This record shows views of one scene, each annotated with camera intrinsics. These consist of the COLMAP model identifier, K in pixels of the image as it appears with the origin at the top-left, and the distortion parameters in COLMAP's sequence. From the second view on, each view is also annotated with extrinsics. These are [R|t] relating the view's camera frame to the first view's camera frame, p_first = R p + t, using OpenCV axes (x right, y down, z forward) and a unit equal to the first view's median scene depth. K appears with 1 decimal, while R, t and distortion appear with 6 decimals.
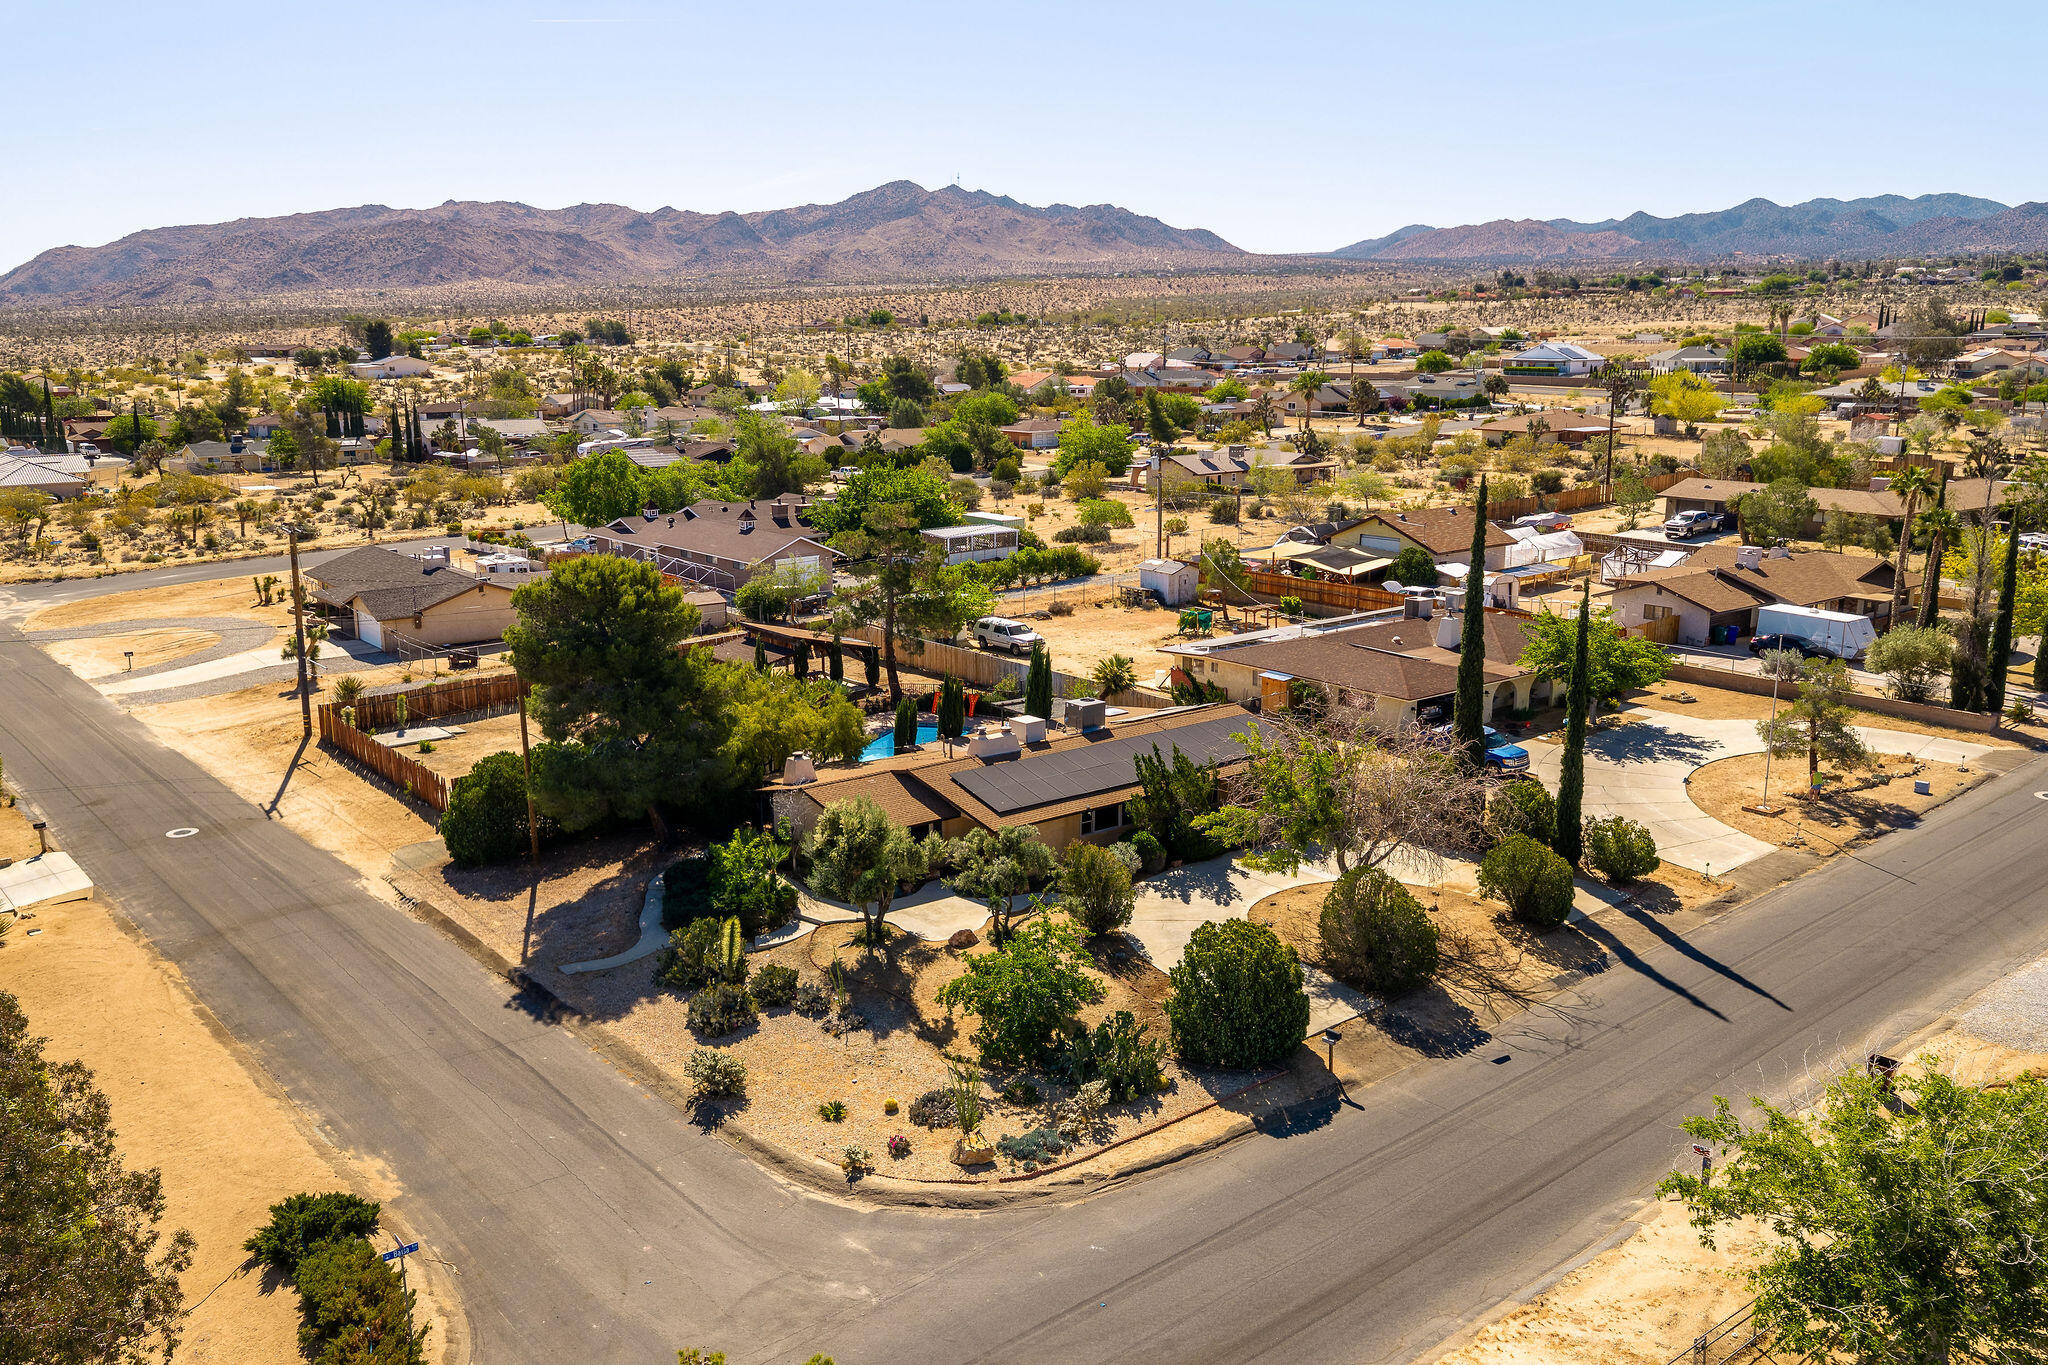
lens RADIAL K [[1680.2, 0, 1024.0], [0, 1680.2, 682.5], [0, 0, 1]] dist [0.095136, 0.002924]
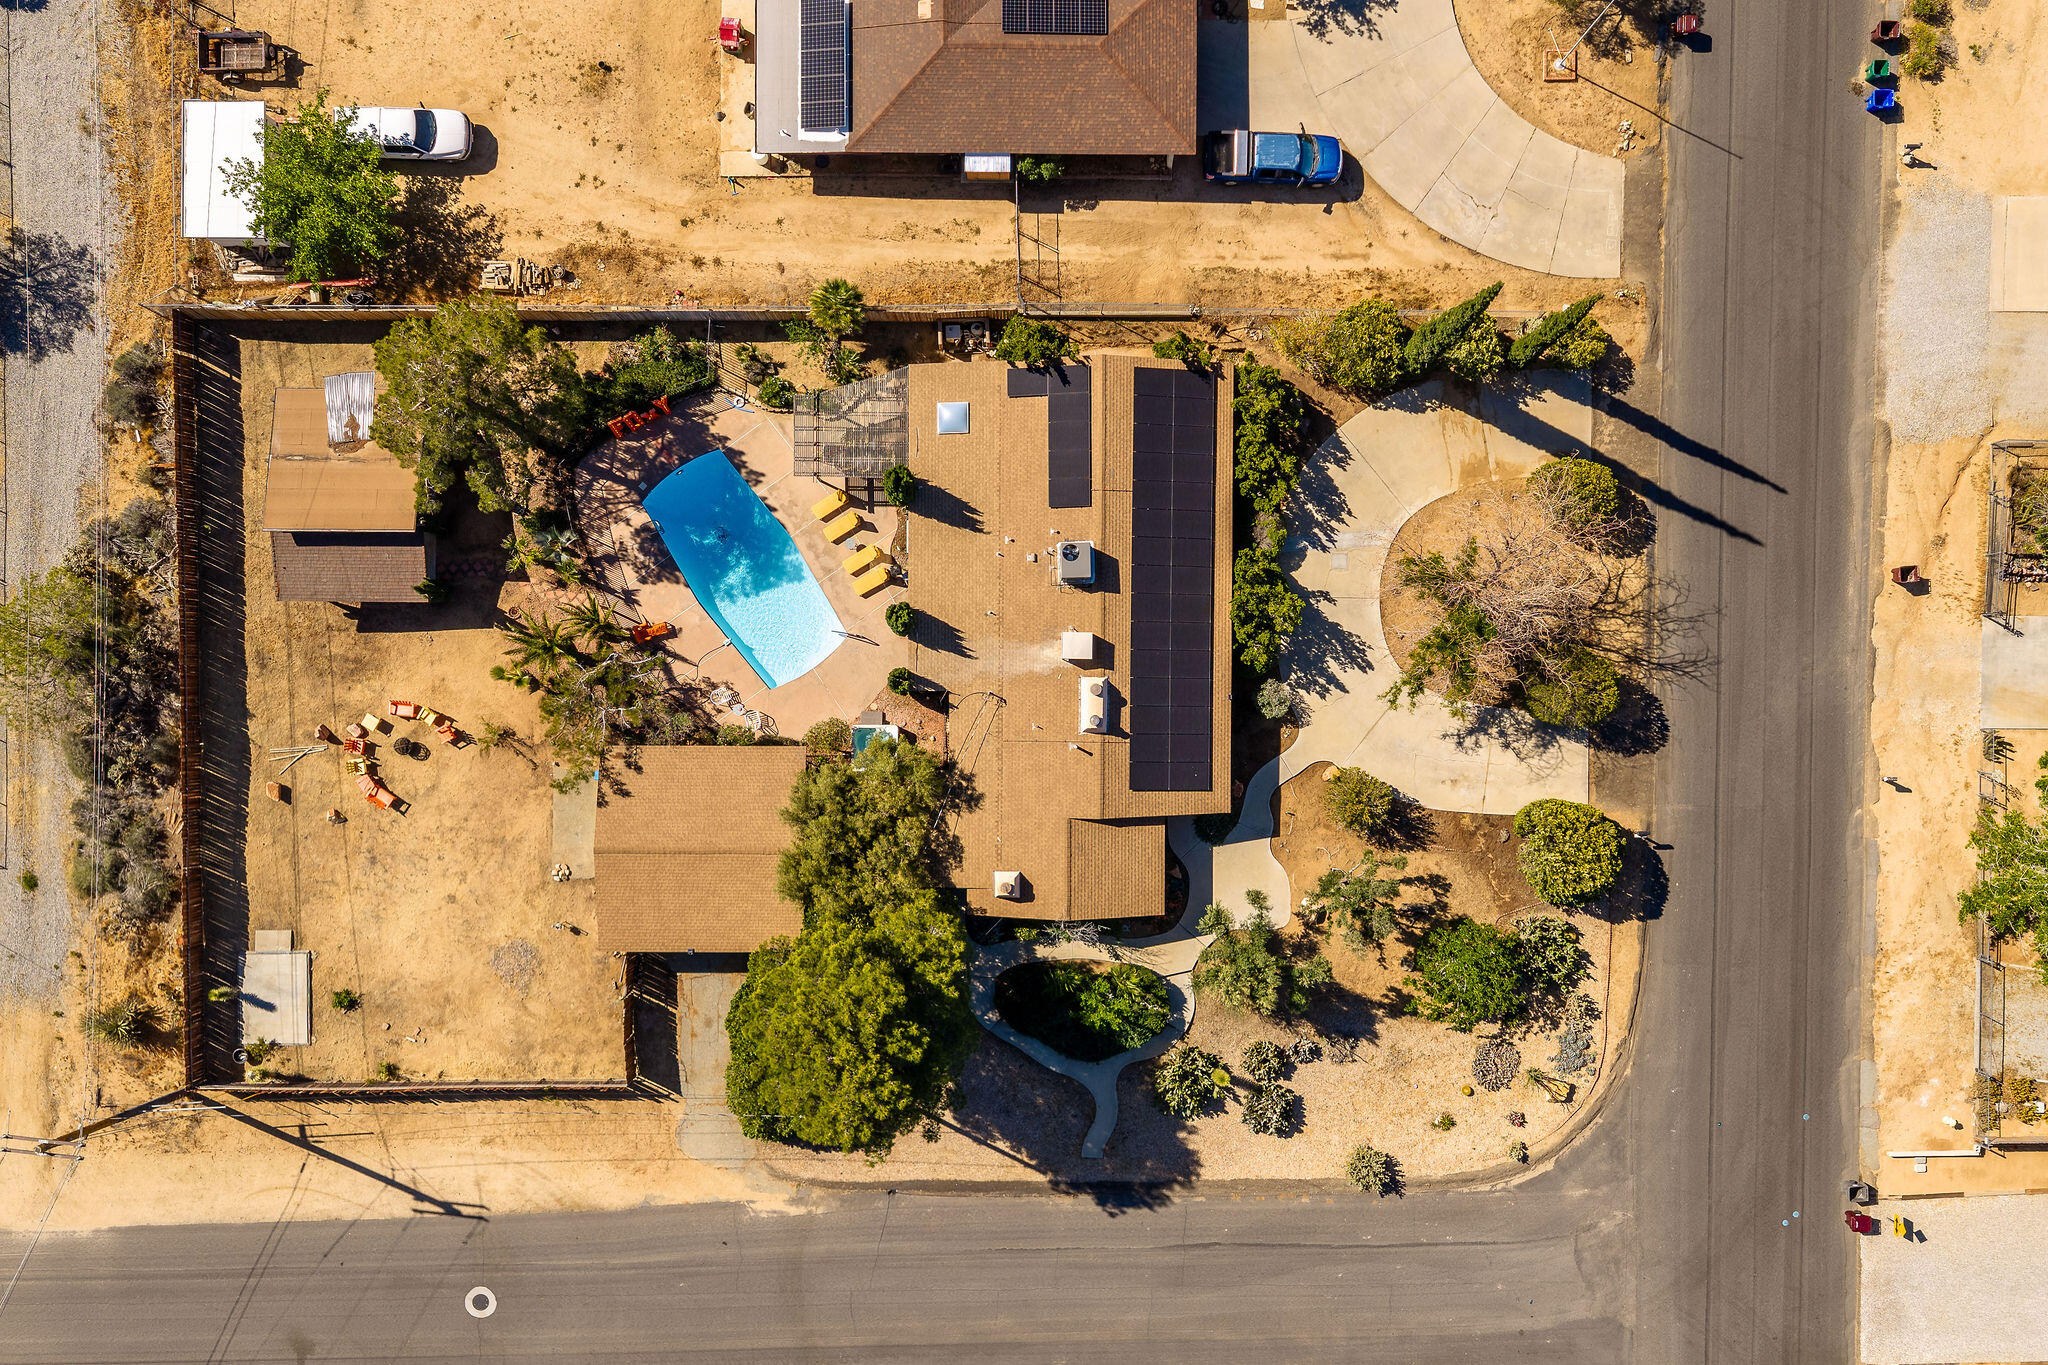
lens RADIAL K [[1701.1, 0, 1013.9], [0, 1701.1, 687.6], [0, 0, 1]] dist [0.038971, 0.004578]
pose [[0.628140, -0.778082, -0.005446, -0.036704], [0.156355, 0.119361, 0.980462, -1.098253], [-0.762229, -0.616719, 0.196633, 1.027342]]
